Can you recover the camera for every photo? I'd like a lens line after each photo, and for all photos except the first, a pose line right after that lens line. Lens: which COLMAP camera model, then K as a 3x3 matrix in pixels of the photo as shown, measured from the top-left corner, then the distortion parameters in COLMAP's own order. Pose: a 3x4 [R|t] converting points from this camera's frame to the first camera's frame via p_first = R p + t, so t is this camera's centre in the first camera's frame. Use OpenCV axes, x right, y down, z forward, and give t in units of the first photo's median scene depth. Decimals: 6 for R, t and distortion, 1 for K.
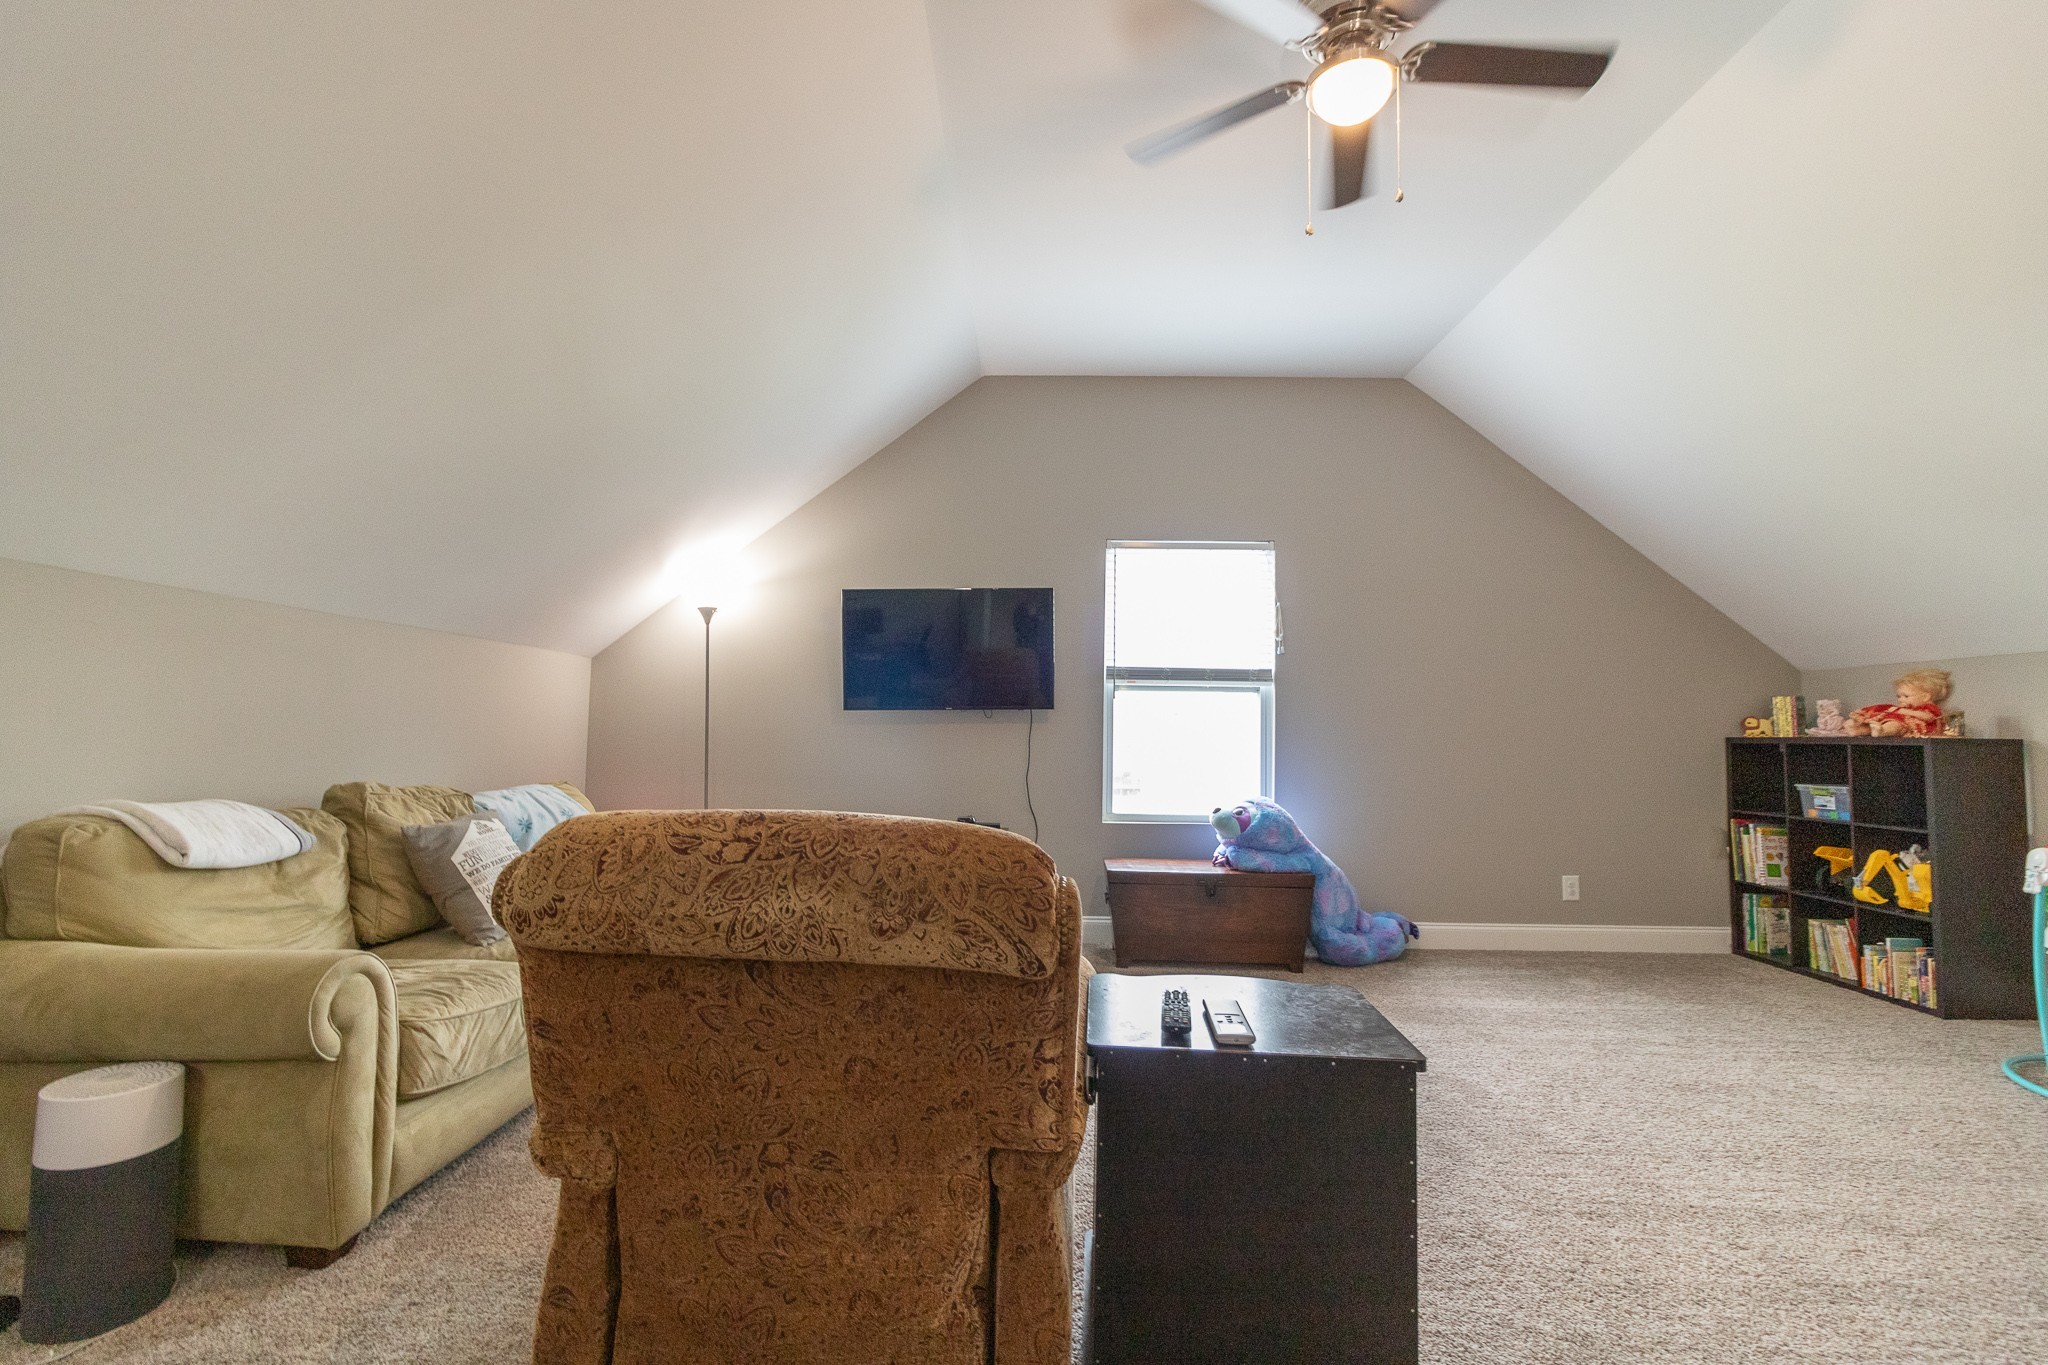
lens RADIAL K [[936.7, 0, 1022.5], [0, 936.7, 680.7], [0, 0, 1]] dist [-0.003098, 0.000032]
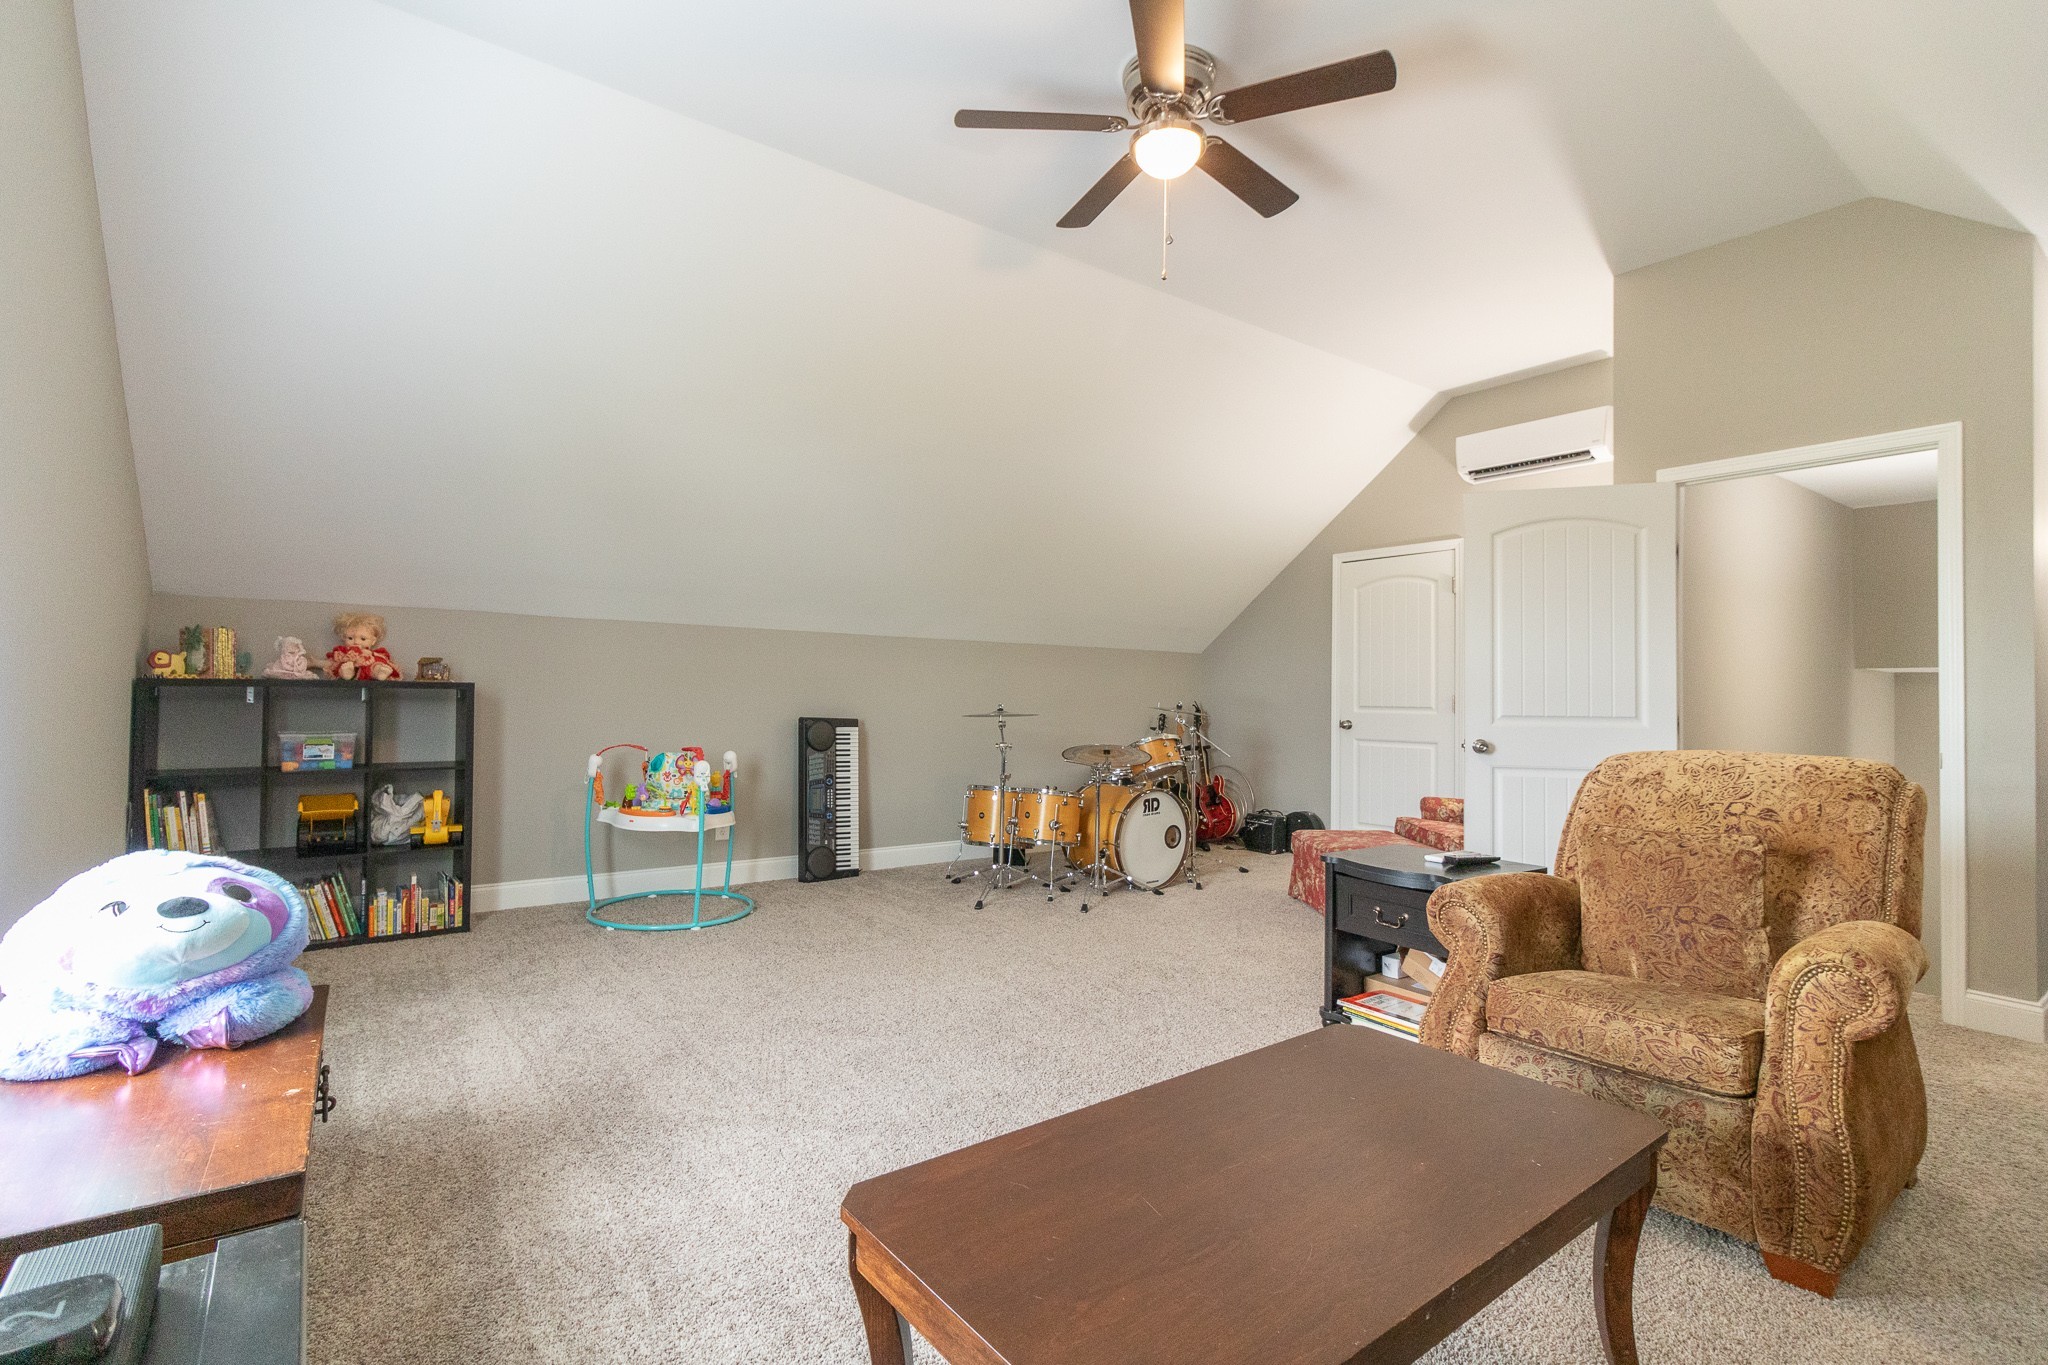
lens RADIAL K [[936.7, 0, 1018.8], [0, 936.7, 681.3], [0, 0, 1]] dist [-0.003098, 0.000032]
pose [[-0.623683, -0.012468, 0.781578, -0.259640], [-0.066266, 0.997117, -0.036973, 0.050222], [-0.778864, -0.074852, -0.622711, 1.025493]]
